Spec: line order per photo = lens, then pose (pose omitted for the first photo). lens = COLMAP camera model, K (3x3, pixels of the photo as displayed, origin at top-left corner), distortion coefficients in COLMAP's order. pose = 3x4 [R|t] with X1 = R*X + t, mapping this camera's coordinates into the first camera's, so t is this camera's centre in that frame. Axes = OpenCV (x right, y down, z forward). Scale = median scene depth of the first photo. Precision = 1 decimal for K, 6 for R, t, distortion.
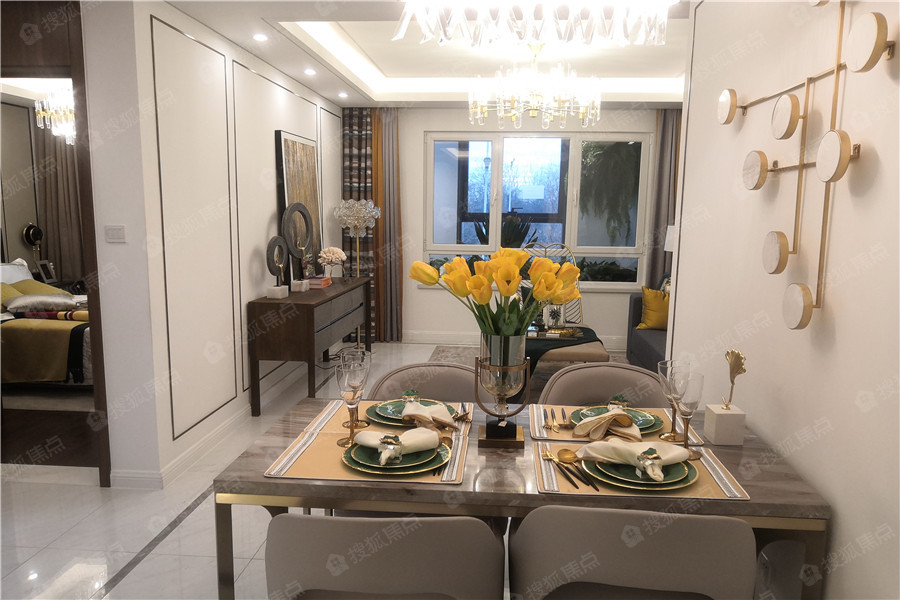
lens RADIAL K [[689.1, 0, 454.6], [0, 689.1, 300.0], [0, 0, 1]] dist [0.064329, -0.009975]
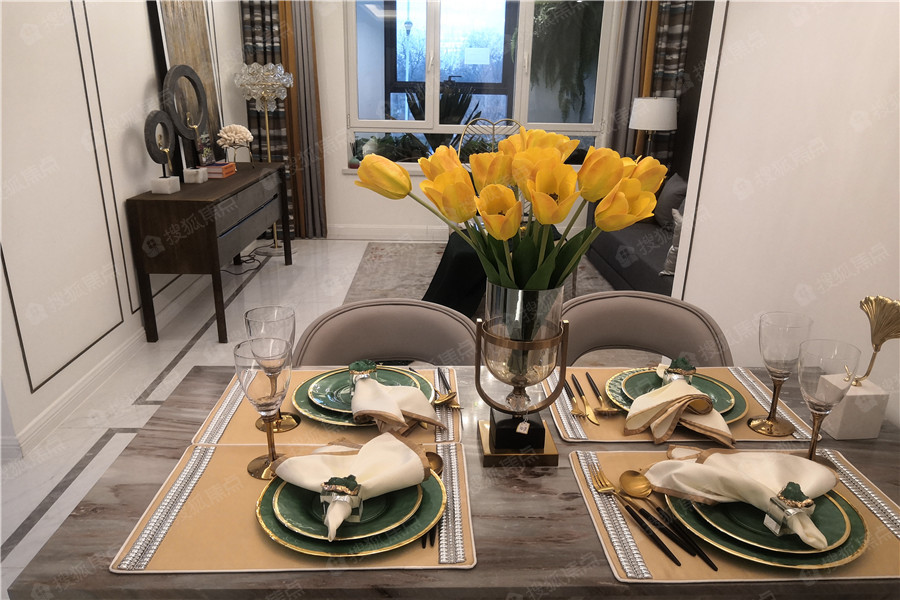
lens RADIAL K [[704.6, 0, 457.9], [0, 704.6, 322.5], [0, 0, 1]] dist [-0.001008, 0.007293]
pose [[0.993516, -0.032324, 0.109001, -0.014320], [0.010090, 0.980017, 0.198657, -0.010031], [-0.113244, -0.196270, 0.973989, 0.114179]]
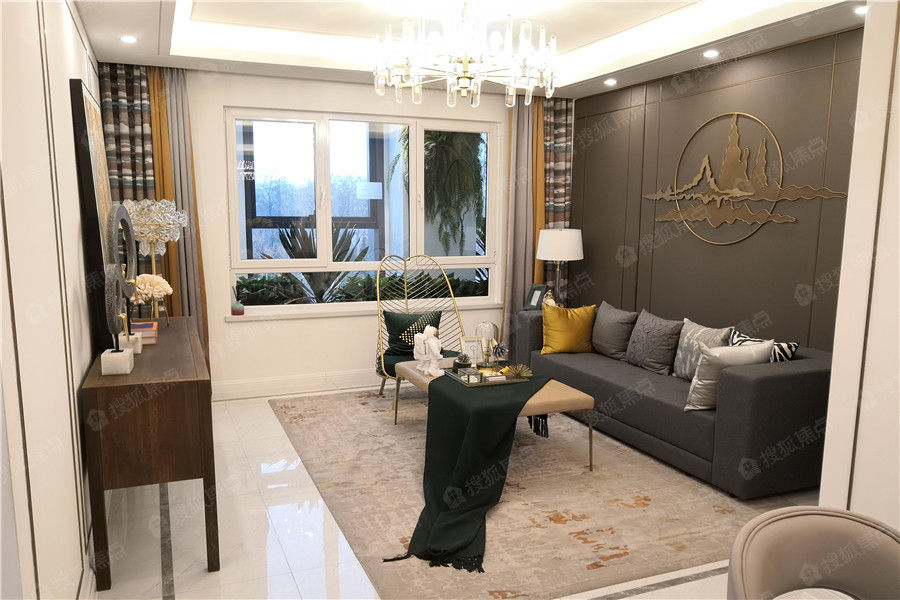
lens RADIAL K [[704.6, 0, 447.0], [0, 704.6, 308.9], [0, 0, 1]] dist [-0.001008, 0.007293]
pose [[0.893166, -0.068949, 0.444410, -0.193727], [0.066961, 0.997551, 0.020191, -0.034576], [-0.444714, 0.011724, 0.895596, 0.262700]]
